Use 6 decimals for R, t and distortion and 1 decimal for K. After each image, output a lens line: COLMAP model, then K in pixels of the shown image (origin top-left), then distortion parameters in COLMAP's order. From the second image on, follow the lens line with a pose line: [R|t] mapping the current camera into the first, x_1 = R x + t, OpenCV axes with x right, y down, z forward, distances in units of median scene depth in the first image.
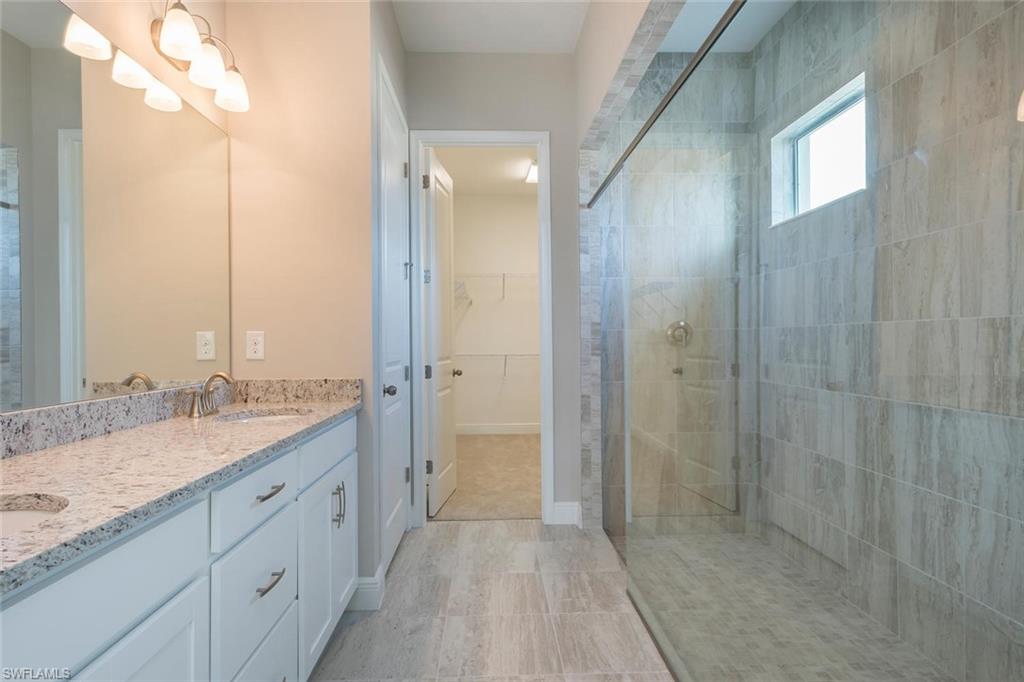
lens RADIAL K [[558.3, 0, 512.2], [0, 558.3, 340.2], [0, 0, 1]] dist [0.009306, -0.001770]
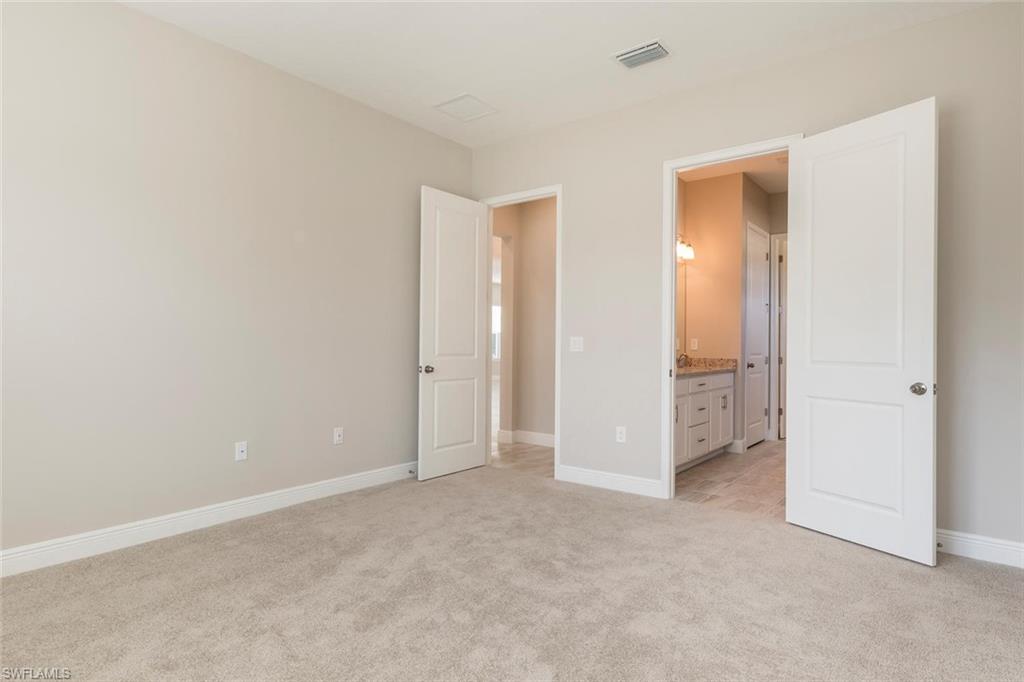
lens RADIAL K [[558.3, 0, 512.7], [0, 558.3, 340.5], [0, 0, 1]] dist [0.009306, -0.001770]
pose [[0.753826, 0.005858, -0.657048, 0.566842], [-0.011003, 0.999933, -0.003709, 0.009072], [0.656982, 0.010026, 0.753839, -1.403760]]
